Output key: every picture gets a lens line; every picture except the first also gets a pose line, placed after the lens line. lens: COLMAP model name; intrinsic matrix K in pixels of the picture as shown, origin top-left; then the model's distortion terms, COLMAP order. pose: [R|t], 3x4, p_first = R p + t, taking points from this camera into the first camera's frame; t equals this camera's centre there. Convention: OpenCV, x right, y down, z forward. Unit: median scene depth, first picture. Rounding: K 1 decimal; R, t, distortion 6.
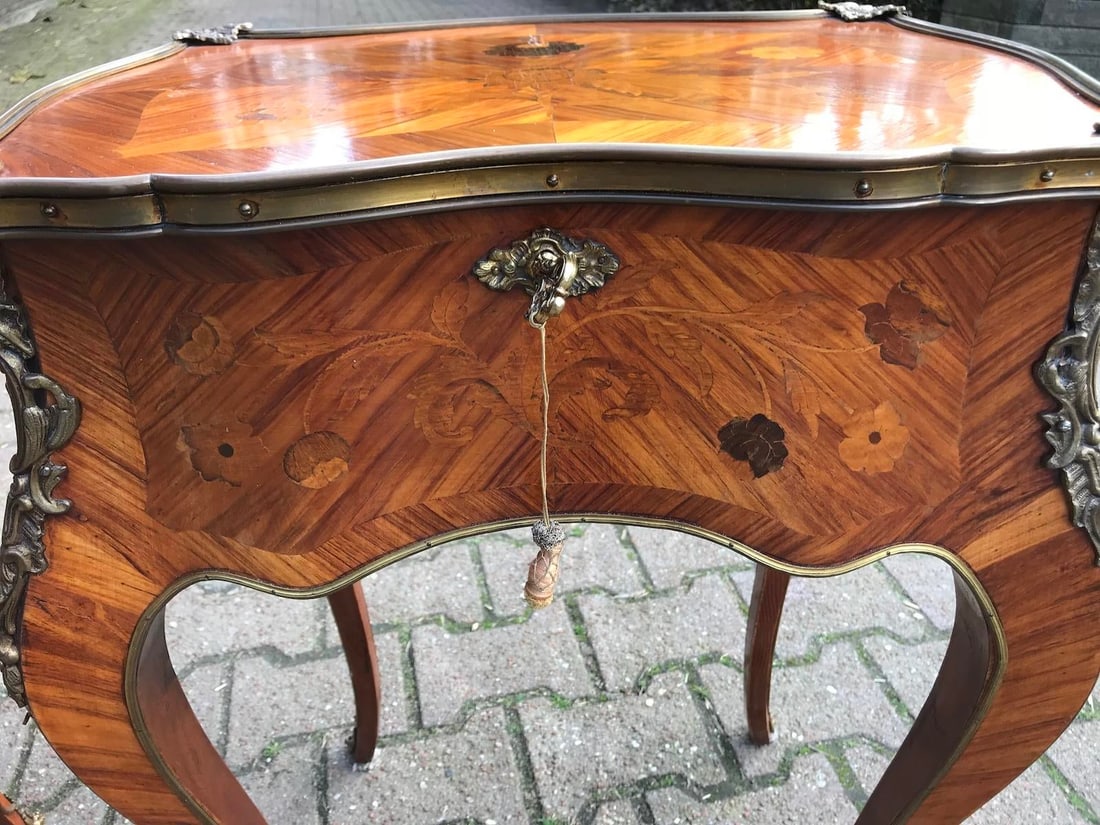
lens RADIAL K [[905.9, 0, 552.0], [0, 905.9, 408.4], [0, 0, 1]] dist [0.011876, -0.019663]
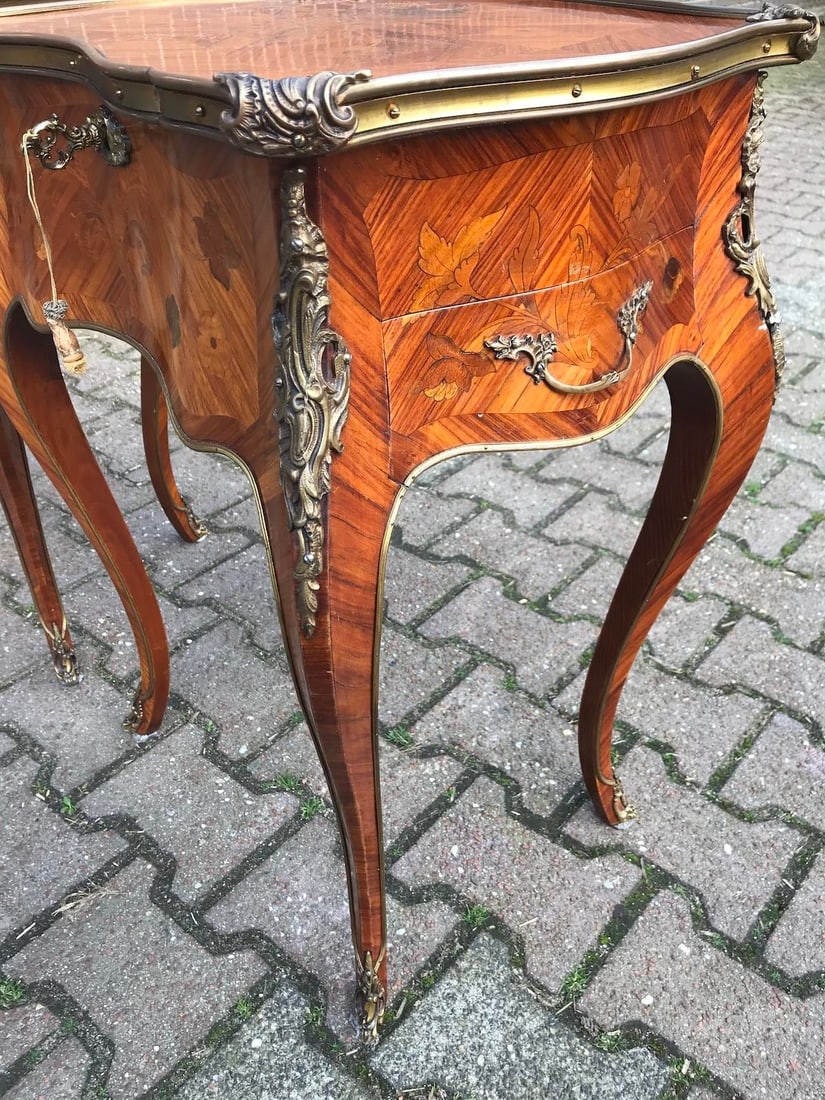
lens RADIAL K [[905.9, 0, 413.6], [0, 905.9, 556.7], [0, 0, 1]] dist [0.011876, -0.019663]
pose [[0.608611, 0.480679, -0.631301, 0.602946], [-0.398226, 0.873202, 0.280952, -0.069514], [0.686301, 0.080411, 0.722859, 0.148479]]
